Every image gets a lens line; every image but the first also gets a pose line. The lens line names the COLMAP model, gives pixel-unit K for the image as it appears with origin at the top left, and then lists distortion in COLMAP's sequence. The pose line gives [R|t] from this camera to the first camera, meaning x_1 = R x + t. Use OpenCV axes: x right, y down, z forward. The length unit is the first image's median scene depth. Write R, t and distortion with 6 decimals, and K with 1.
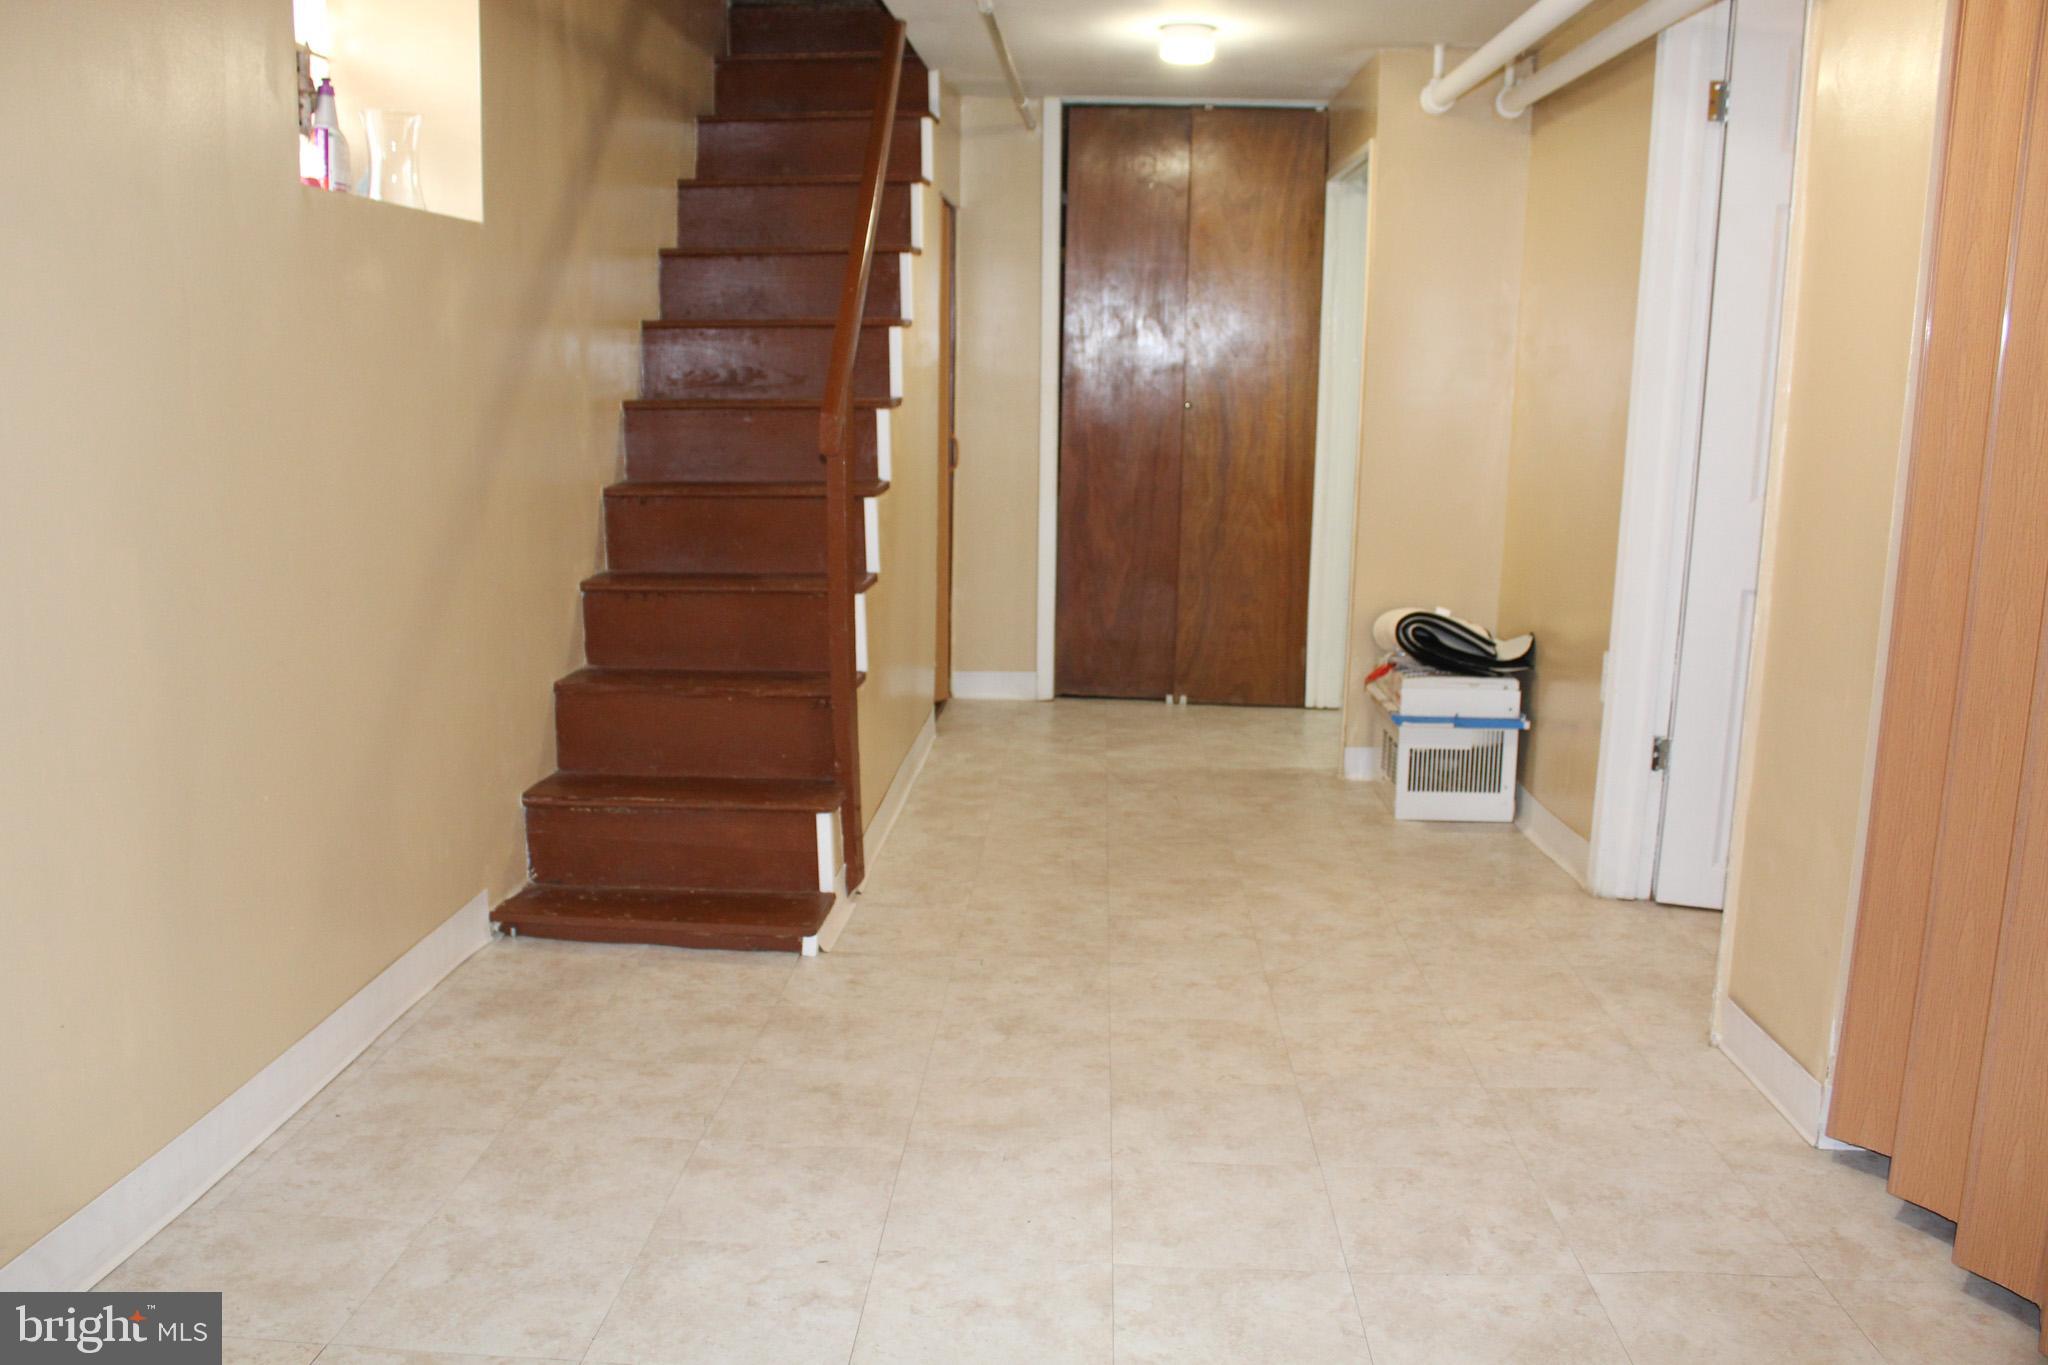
lens RADIAL K [[1789.6, 0, 1001.6], [0, 1789.6, 689.6], [0, 0, 1]] dist [-0.157393, 0.141081]
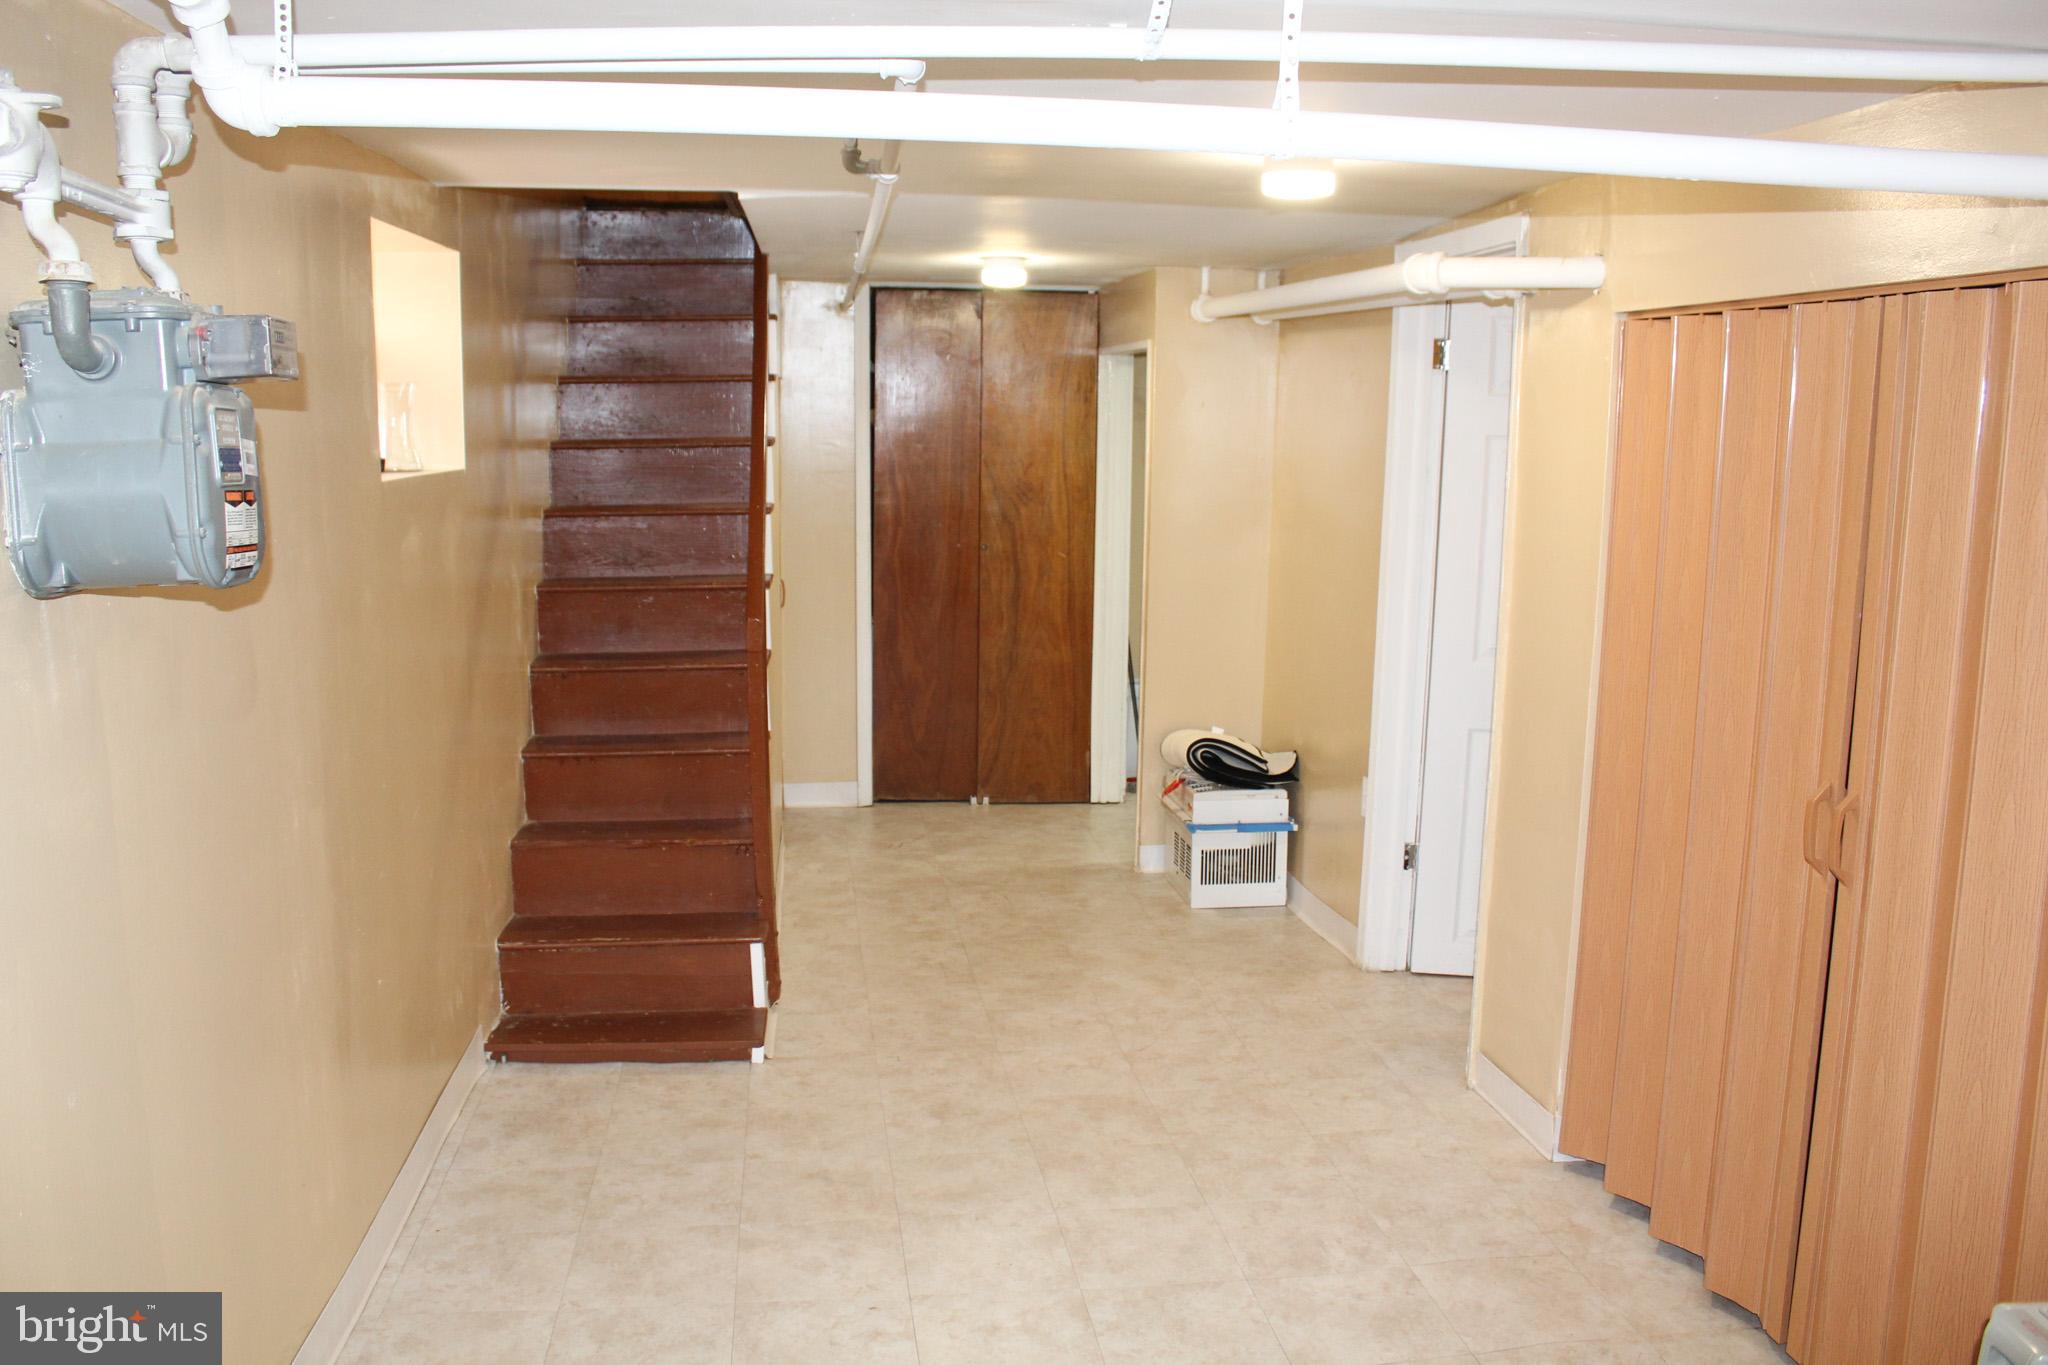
lens RADIAL K [[1789.6, 0, 1025.9], [0, 1789.6, 677.1], [0, 0, 1]] dist [-0.157393, 0.141081]
pose [[0.981837, -0.032848, 0.186862, -0.148941], [0.037433, 0.999077, -0.021060, -0.084556], [-0.185997, 0.027672, 0.982160, -0.240741]]
